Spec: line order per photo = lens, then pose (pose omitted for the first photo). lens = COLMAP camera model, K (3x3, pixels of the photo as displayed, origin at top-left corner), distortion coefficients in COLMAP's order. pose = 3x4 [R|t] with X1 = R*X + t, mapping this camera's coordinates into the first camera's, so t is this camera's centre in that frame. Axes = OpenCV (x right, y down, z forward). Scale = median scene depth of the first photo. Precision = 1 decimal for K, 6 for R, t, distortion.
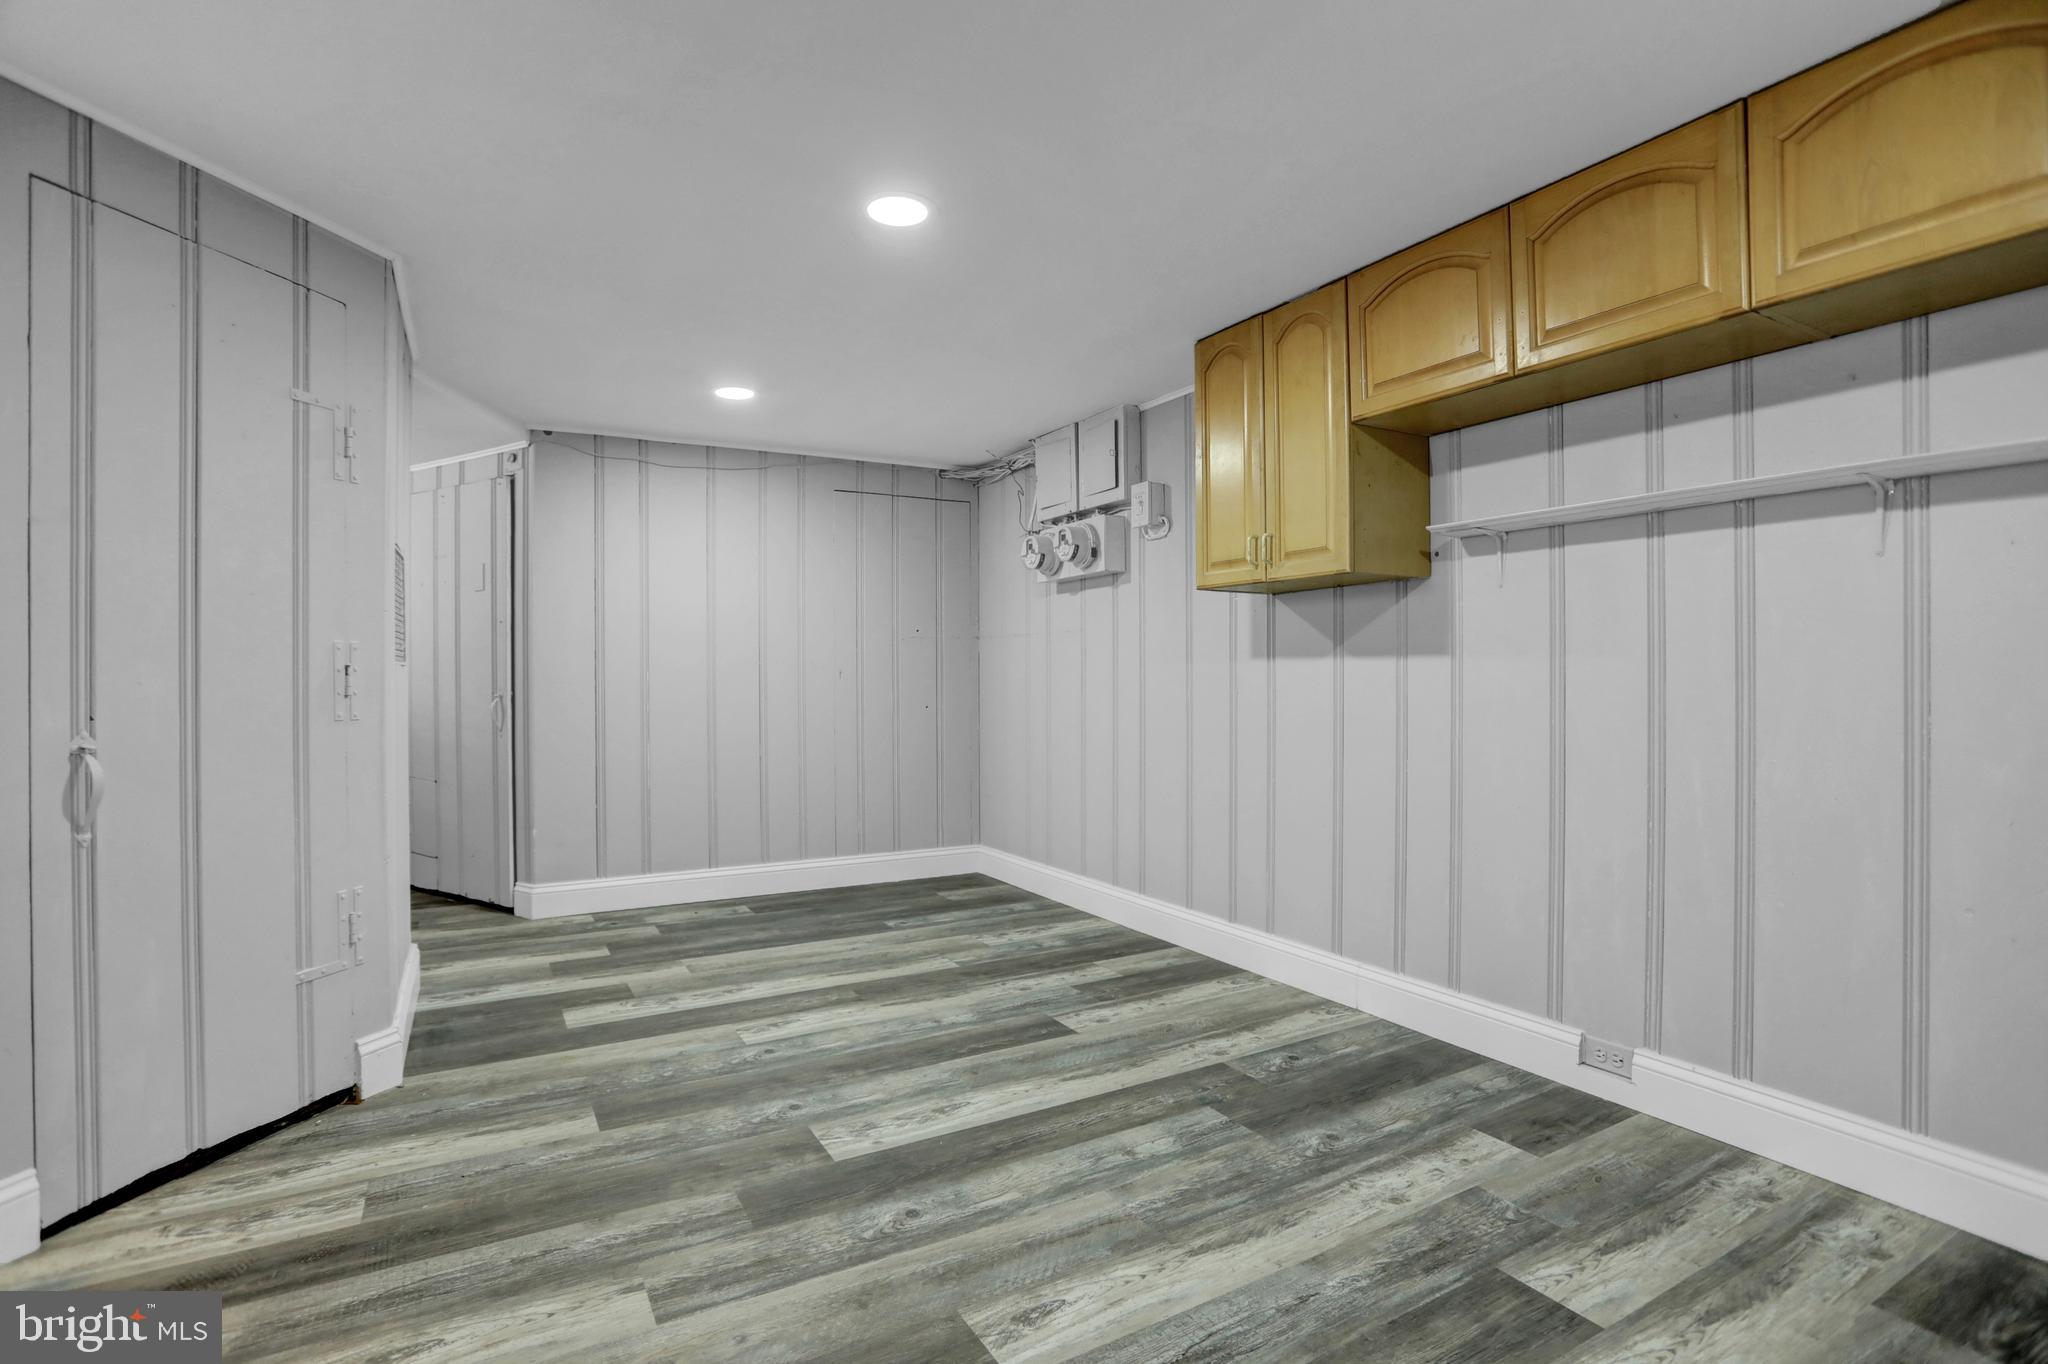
lens RADIAL K [[983.8, 0, 1024.2], [0, 983.8, 677.9], [0, 0, 1]] dist [-0.049337, 0.020145]
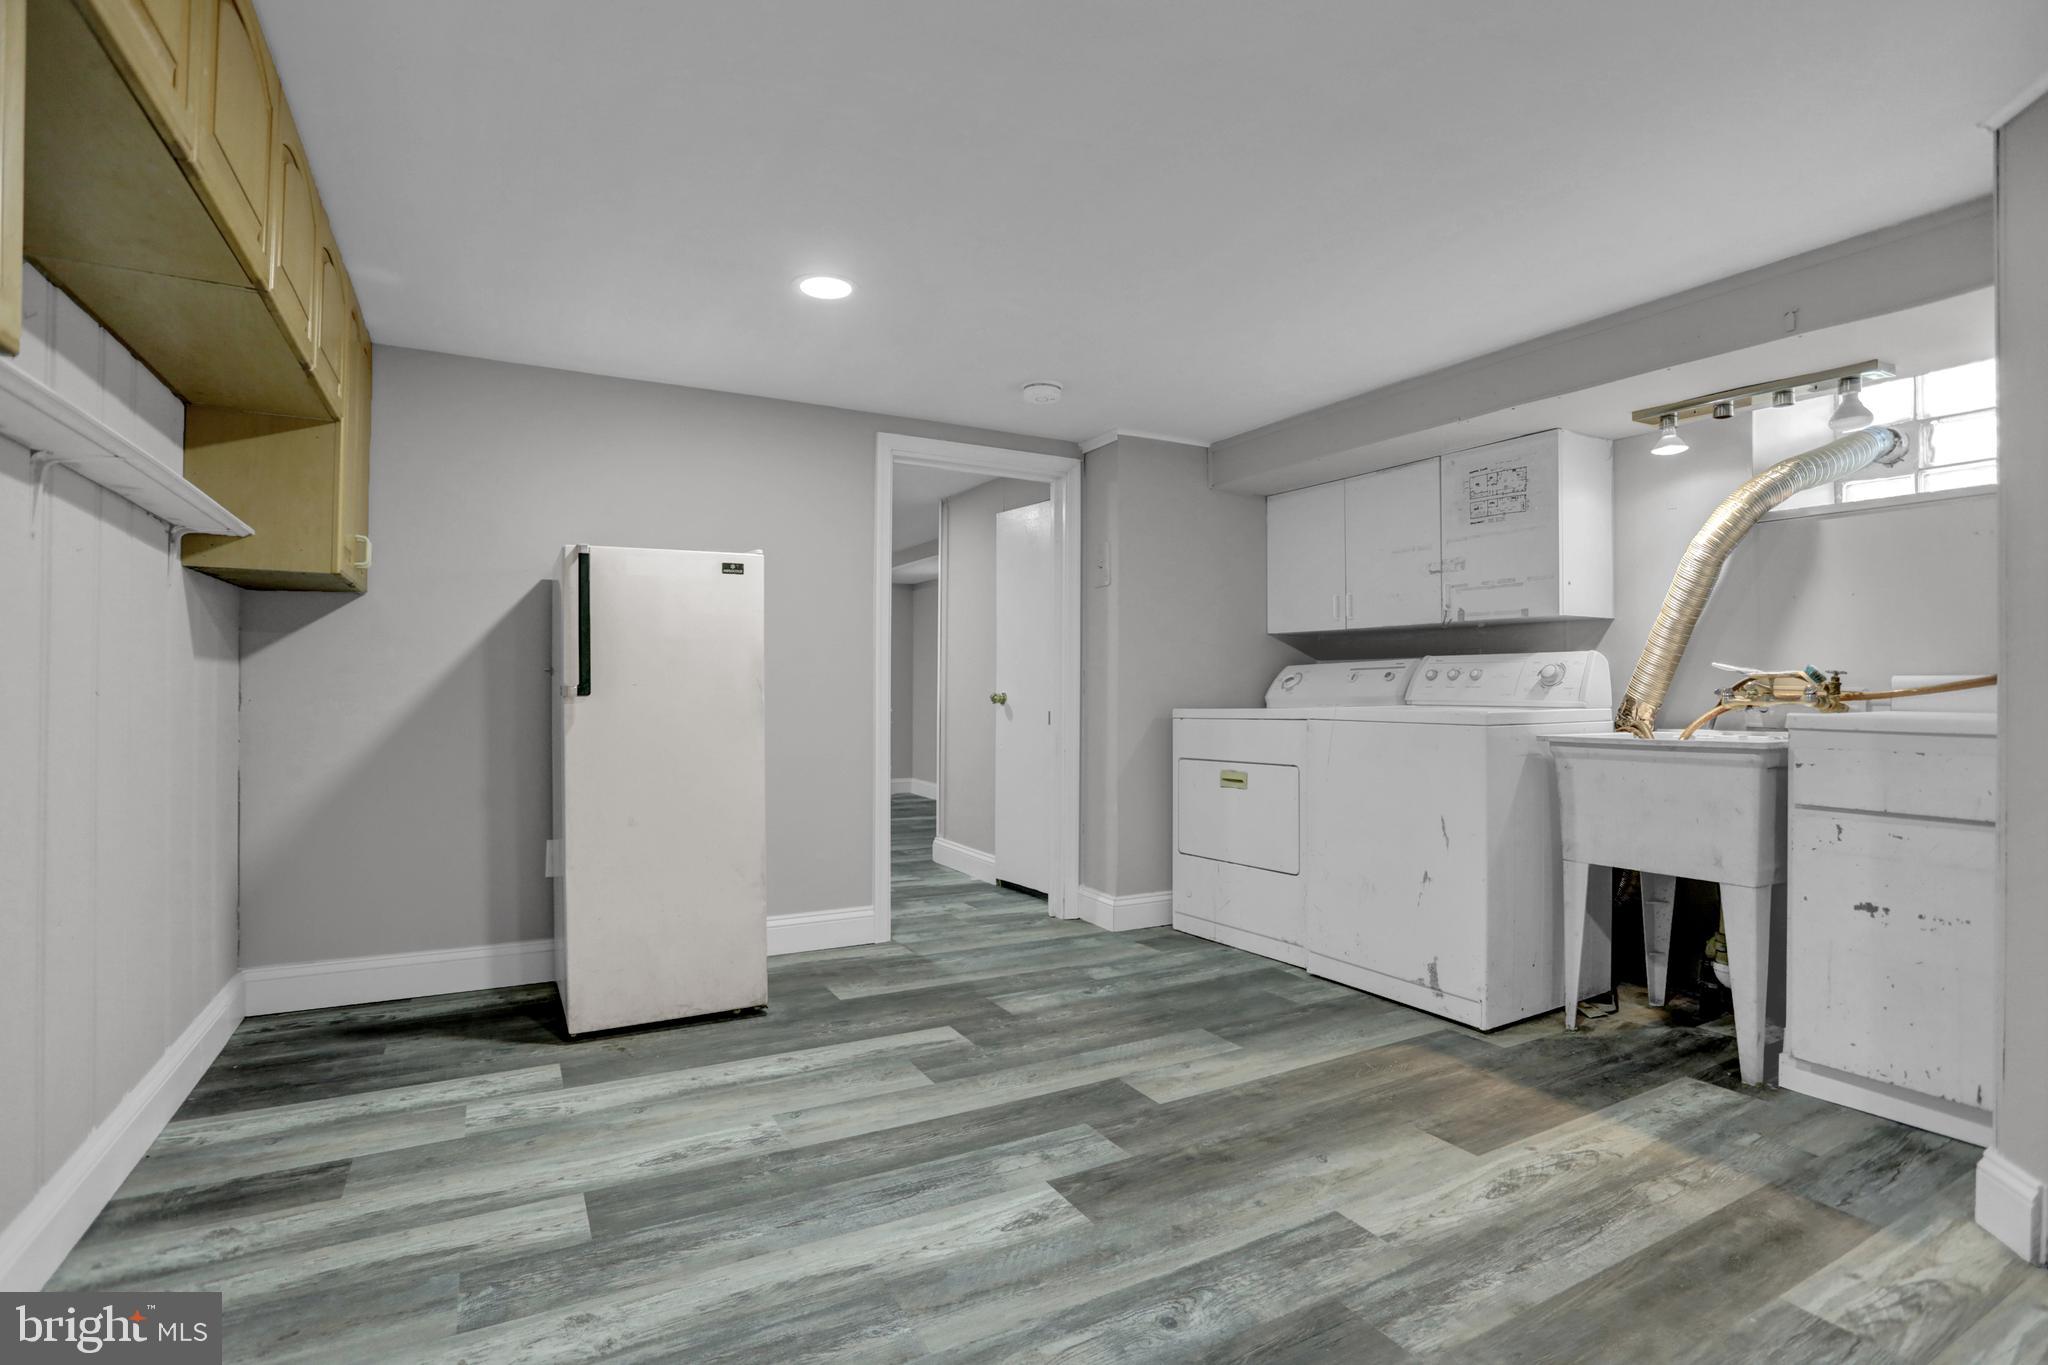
lens RADIAL K [[983.8, 0, 1024.7], [0, 983.8, 686.3], [0, 0, 1]] dist [-0.049337, 0.020145]
pose [[-0.999788, -0.002324, 0.020462, -0.006742], [-0.002303, 0.999997, 0.001064, 0.000466], [-0.020465, 0.001017, -0.999790, 2.019151]]
